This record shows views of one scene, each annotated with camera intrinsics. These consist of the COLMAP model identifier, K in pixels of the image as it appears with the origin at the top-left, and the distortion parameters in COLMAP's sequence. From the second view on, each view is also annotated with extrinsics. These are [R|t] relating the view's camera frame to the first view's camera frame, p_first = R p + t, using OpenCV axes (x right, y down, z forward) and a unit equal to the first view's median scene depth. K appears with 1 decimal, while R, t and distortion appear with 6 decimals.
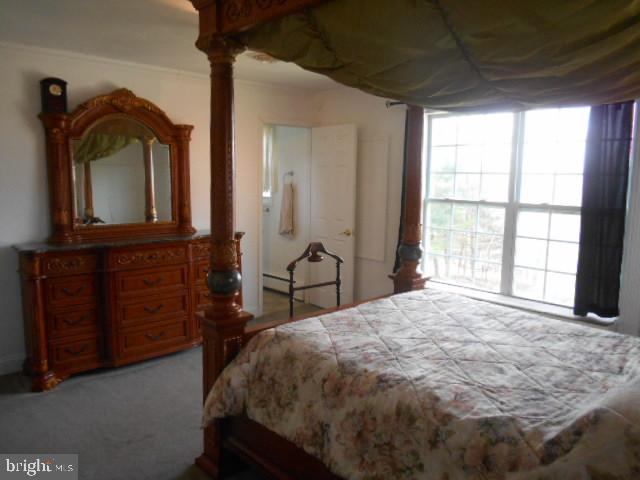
lens RADIAL K [[493.8, 0, 321.8], [0, 493.8, 245.5], [0, 0, 1]] dist [-0.020442, -0.001046]
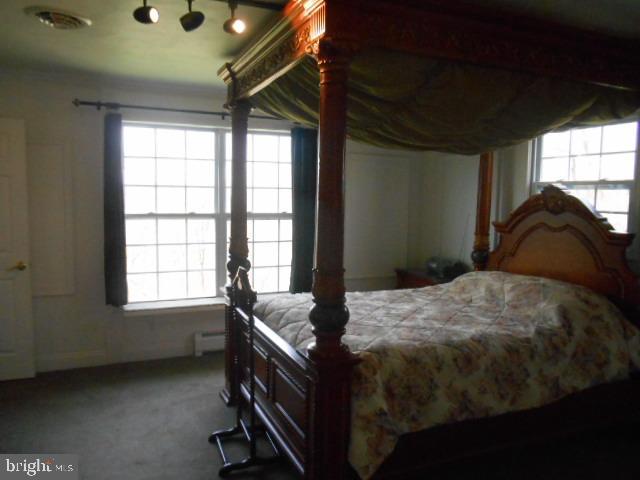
lens RADIAL K [[493.8, 0, 321.6], [0, 493.8, 234.3], [0, 0, 1]] dist [-0.020442, -0.001046]
pose [[0.344396, -0.094812, 0.934025, -1.166630], [0.122344, 0.990936, 0.055478, -0.145142], [-0.930819, 0.095166, 0.352874, 0.779576]]
